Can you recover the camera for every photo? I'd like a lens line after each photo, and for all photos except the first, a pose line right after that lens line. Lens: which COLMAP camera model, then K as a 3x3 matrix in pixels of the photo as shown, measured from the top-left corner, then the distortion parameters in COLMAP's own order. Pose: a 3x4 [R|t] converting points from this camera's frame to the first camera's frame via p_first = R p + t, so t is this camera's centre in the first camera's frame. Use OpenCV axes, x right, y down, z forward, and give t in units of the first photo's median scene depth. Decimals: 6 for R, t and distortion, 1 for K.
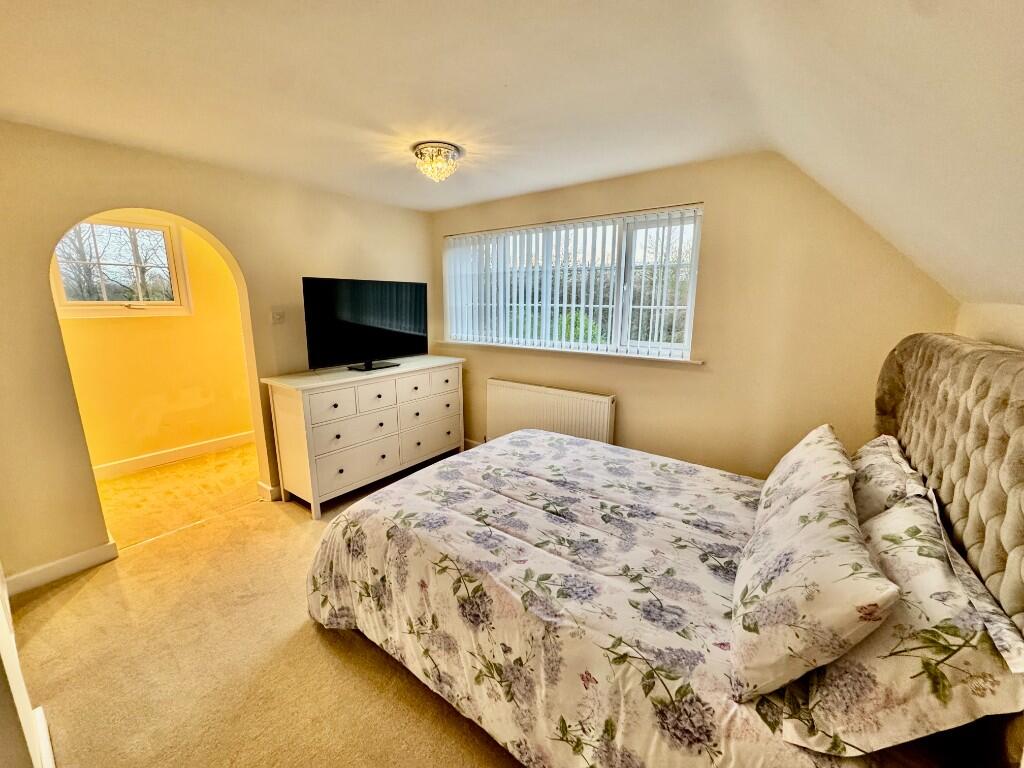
lens RADIAL K [[408.8, 0, 510.5], [0, 408.8, 384.4], [0, 0, 1]] dist [-0.005509, 0.000874]
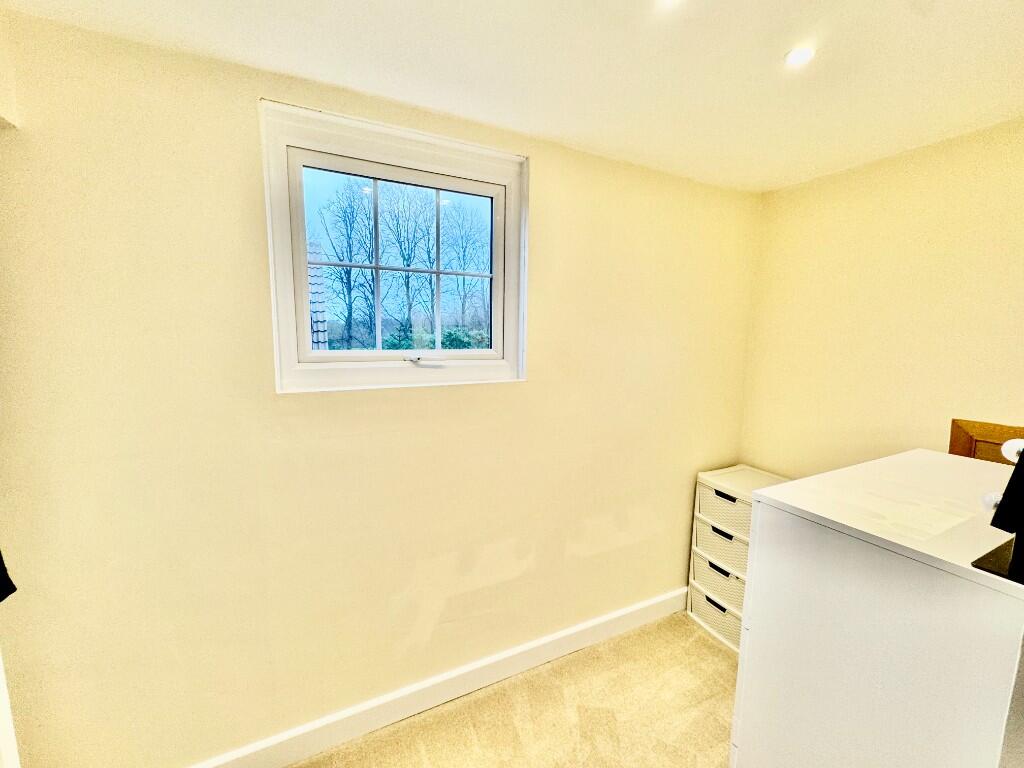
lens RADIAL K [[408.8, 0, 513.2], [0, 408.8, 383.7], [0, 0, 1]] dist [-0.005509, 0.000874]
pose [[0.892003, 0.065955, -0.447192, -0.444749], [-0.101735, 0.993209, -0.056445, -0.105859], [0.440432, 0.095844, 0.892655, 0.450272]]
